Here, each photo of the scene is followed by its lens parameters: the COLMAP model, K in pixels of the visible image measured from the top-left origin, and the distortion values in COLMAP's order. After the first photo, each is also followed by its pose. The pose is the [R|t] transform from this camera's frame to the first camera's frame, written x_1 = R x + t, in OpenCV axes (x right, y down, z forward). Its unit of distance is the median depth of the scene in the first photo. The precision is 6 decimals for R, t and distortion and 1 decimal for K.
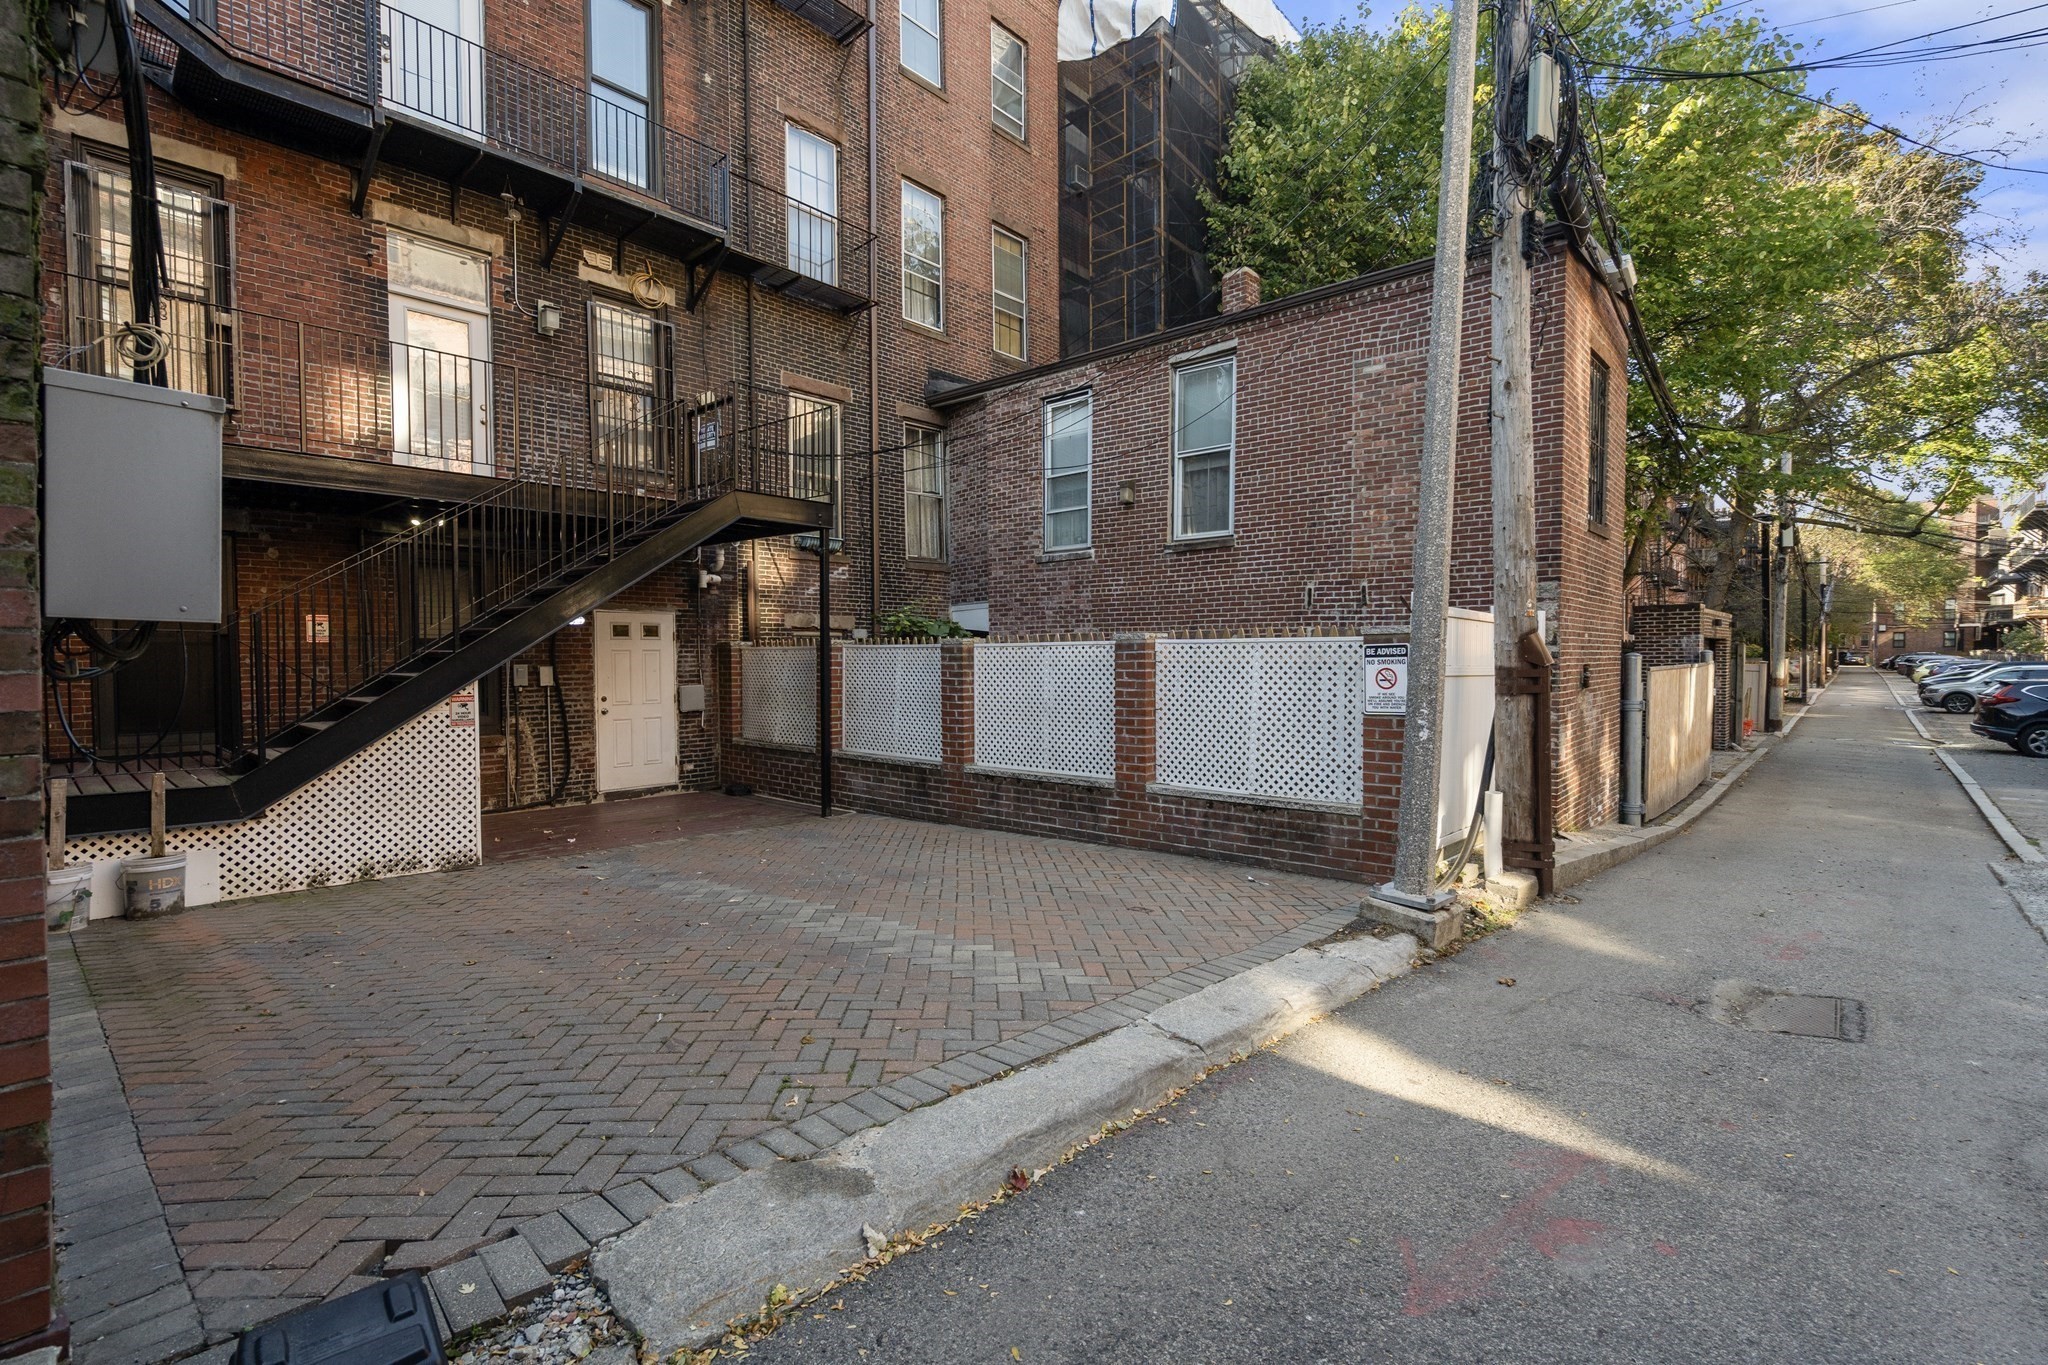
lens RADIAL K [[941.3, 0, 1024.0], [0, 941.3, 682.5], [0, 0, 1]] dist [-0.000724, 0.000197]
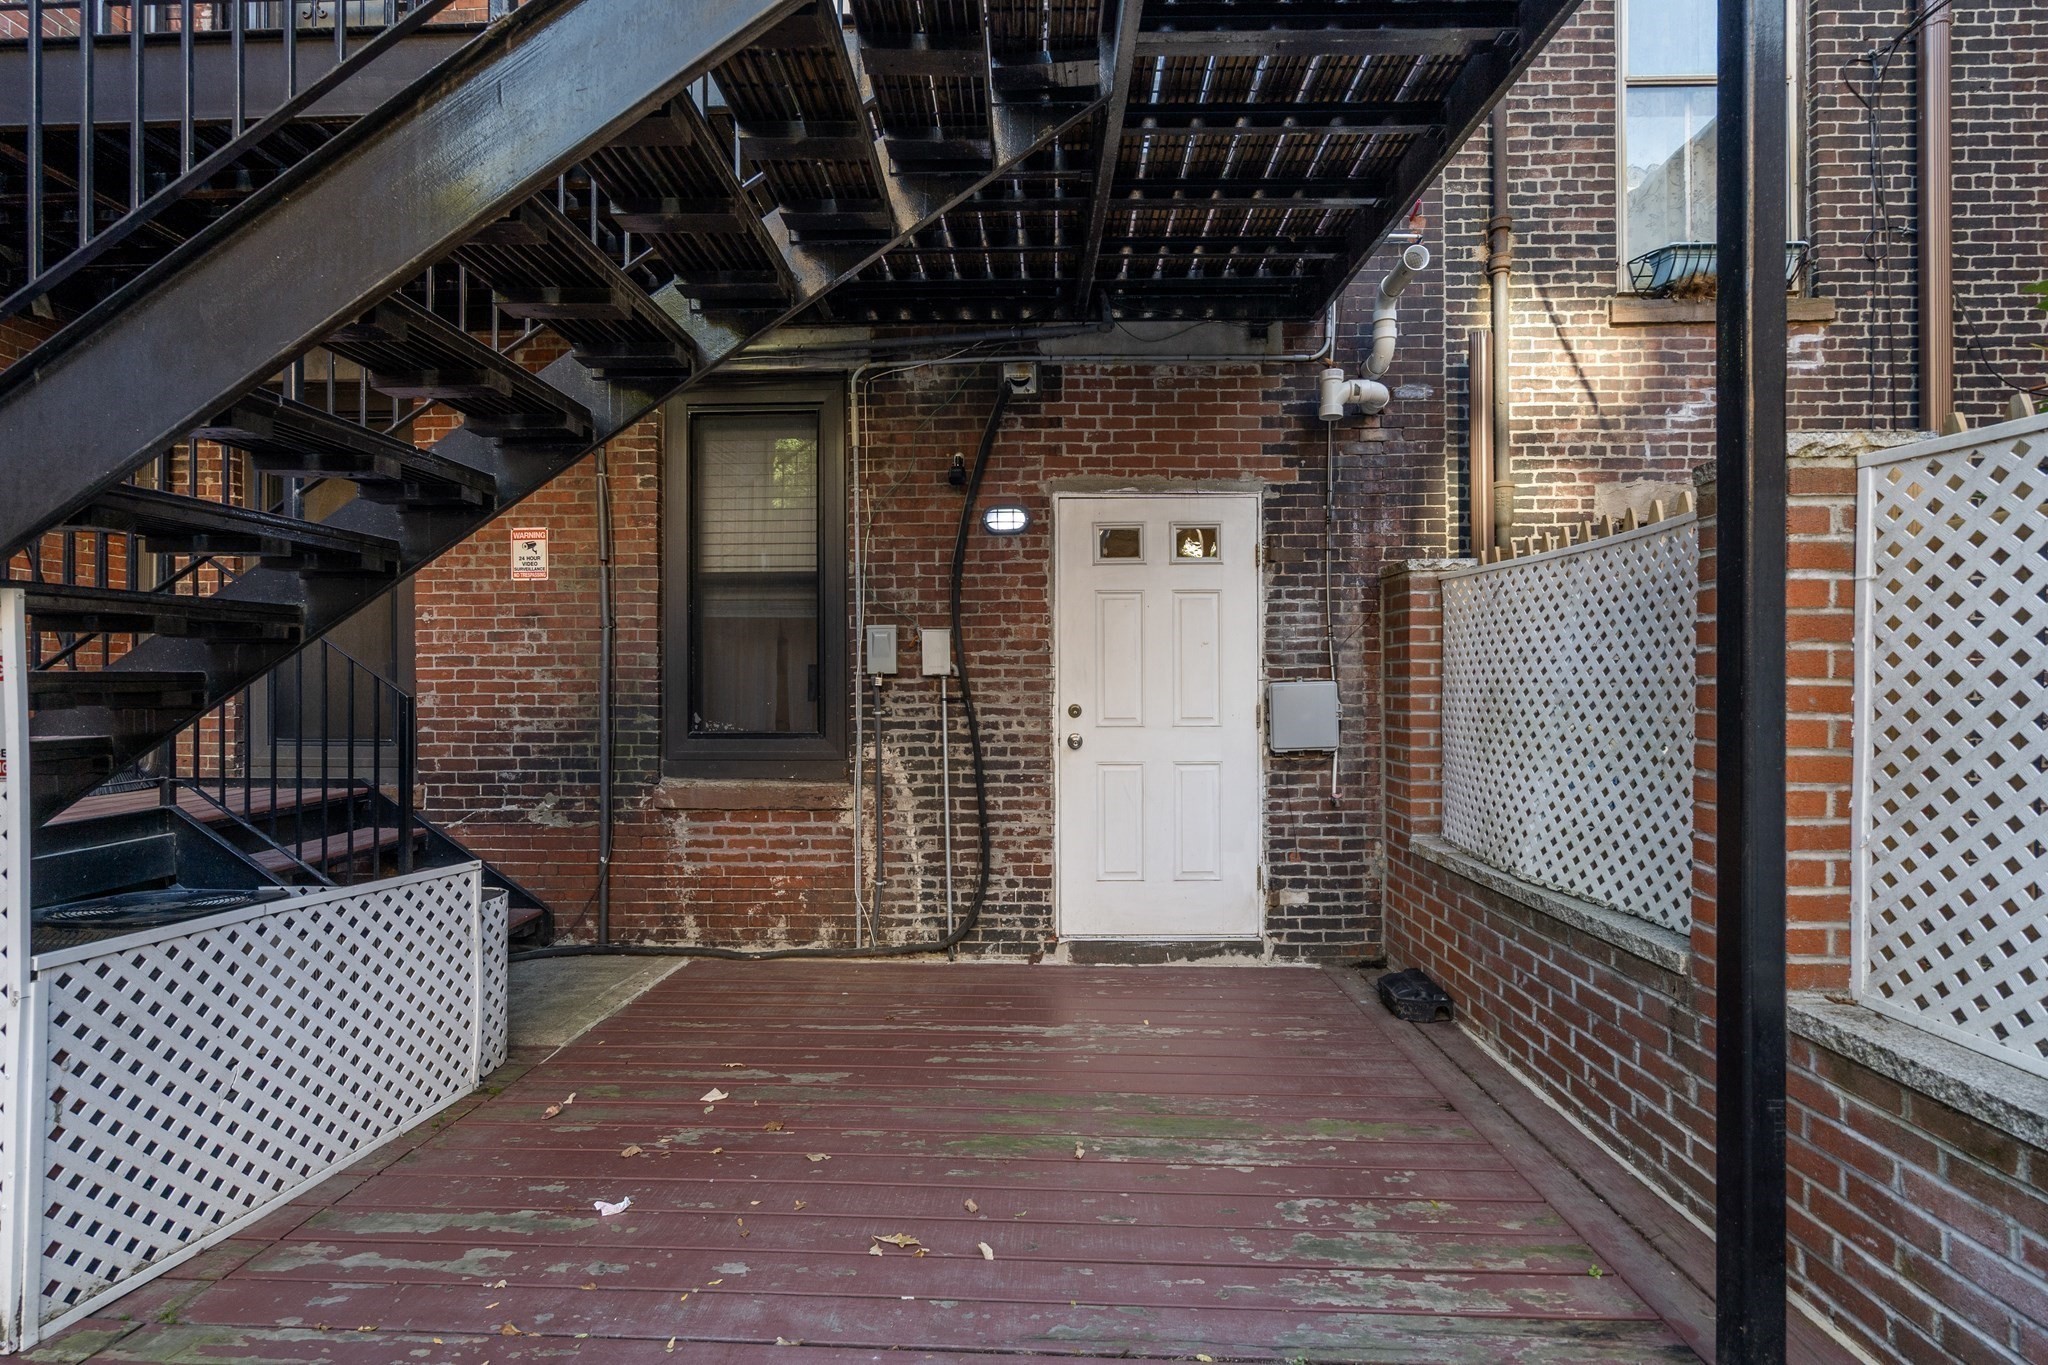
lens RADIAL K [[941.3, 0, 1024.0], [0, 941.3, 682.5], [0, 0, 1]] dist [-0.000724, 0.000197]
pose [[0.662100, 0.001437, -0.749414, -0.154518], [-0.022729, 0.999577, -0.018164, 0.013212], [0.749071, 0.029060, 0.661853, 0.712841]]
